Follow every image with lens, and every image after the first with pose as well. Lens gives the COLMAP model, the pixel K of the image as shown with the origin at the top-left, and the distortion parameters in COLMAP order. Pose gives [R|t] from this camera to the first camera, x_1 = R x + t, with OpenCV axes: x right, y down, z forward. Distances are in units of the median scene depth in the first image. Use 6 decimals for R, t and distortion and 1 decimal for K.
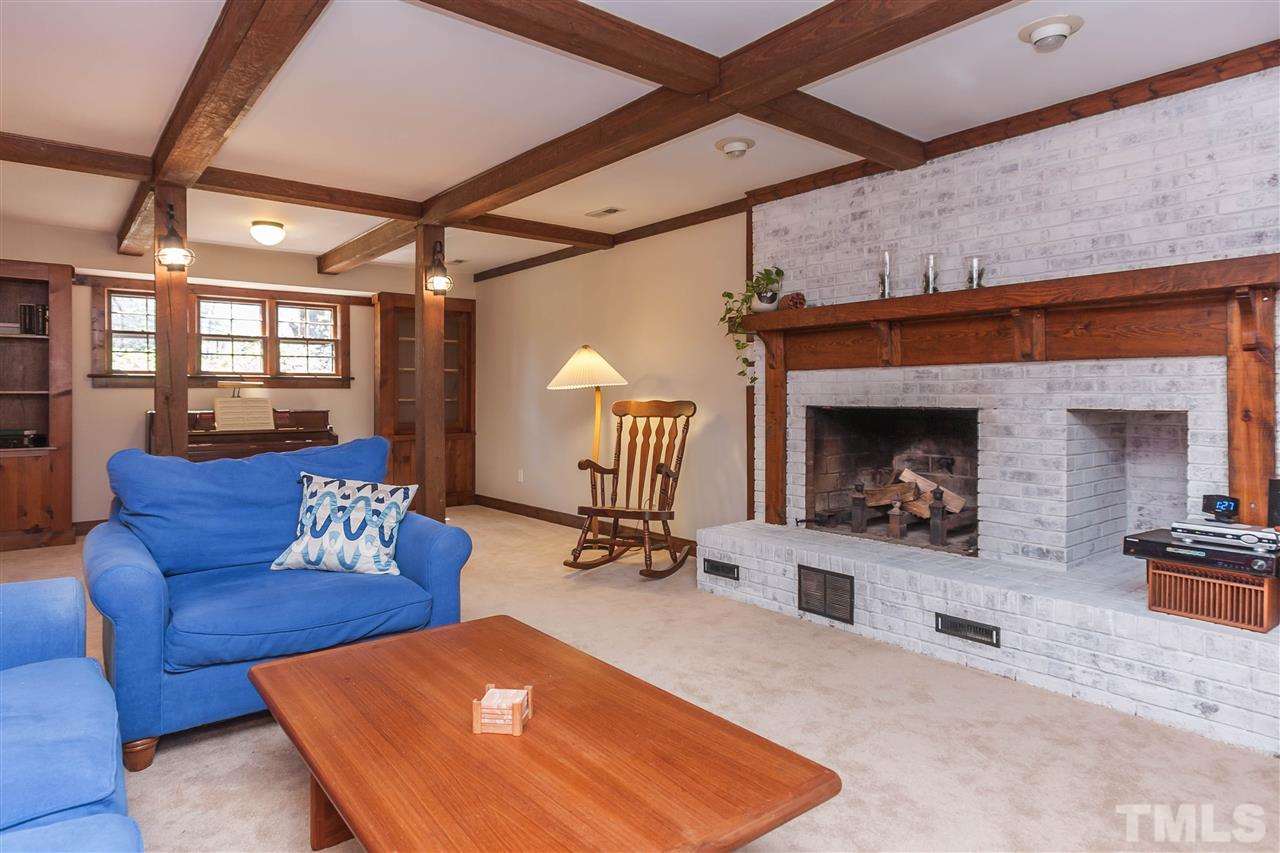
lens RADIAL K [[740.6, 0, 639.2], [0, 740.6, 407.1], [0, 0, 1]] dist [0.000033, 0.000115]
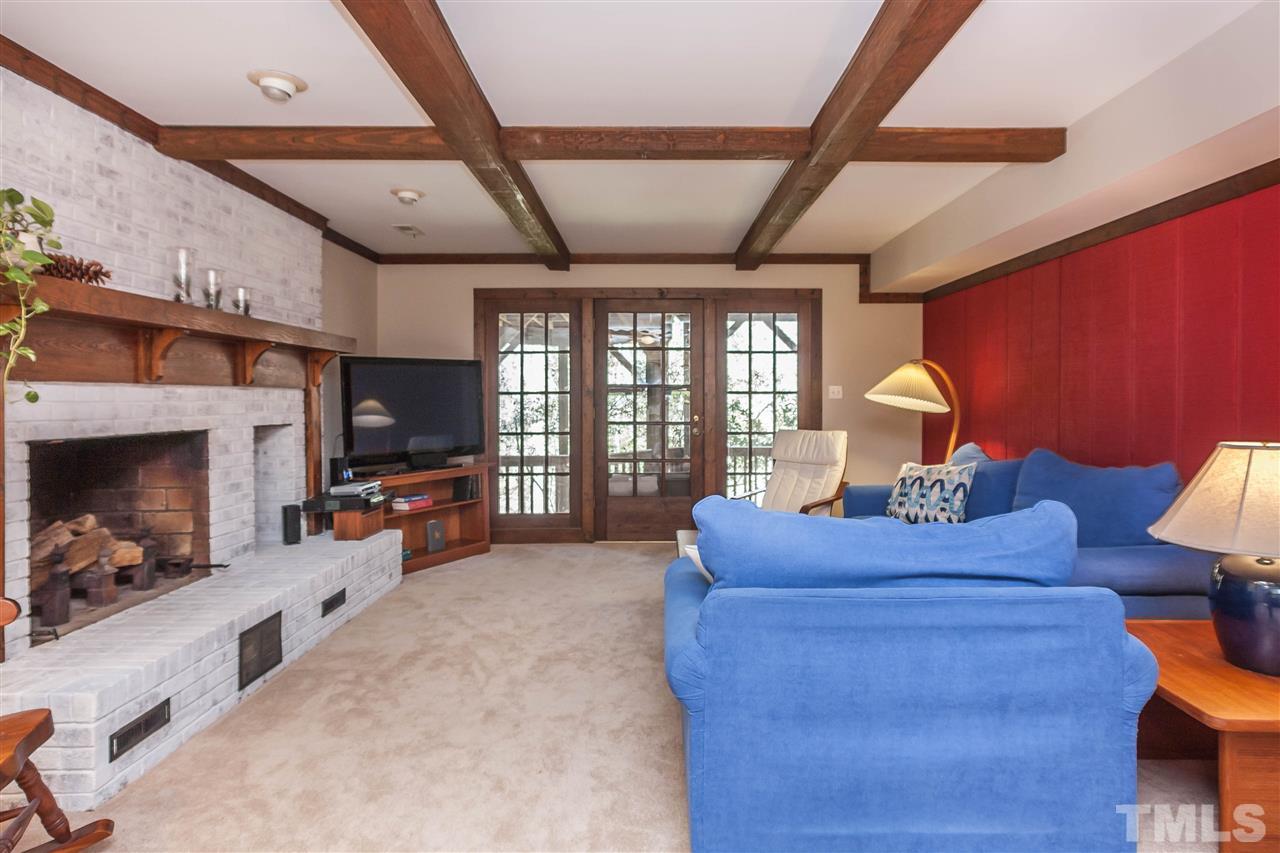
lens RADIAL K [[742.6, 0, 641.8], [0, 742.6, 422.0], [0, 0, 1]] dist [0.002987, 0.003439]
pose [[-0.775148, -0.018479, 0.631509, -0.626828], [0.010239, 0.999073, 0.041803, -0.043544], [-0.631697, 0.038870, -0.774241, 1.361751]]
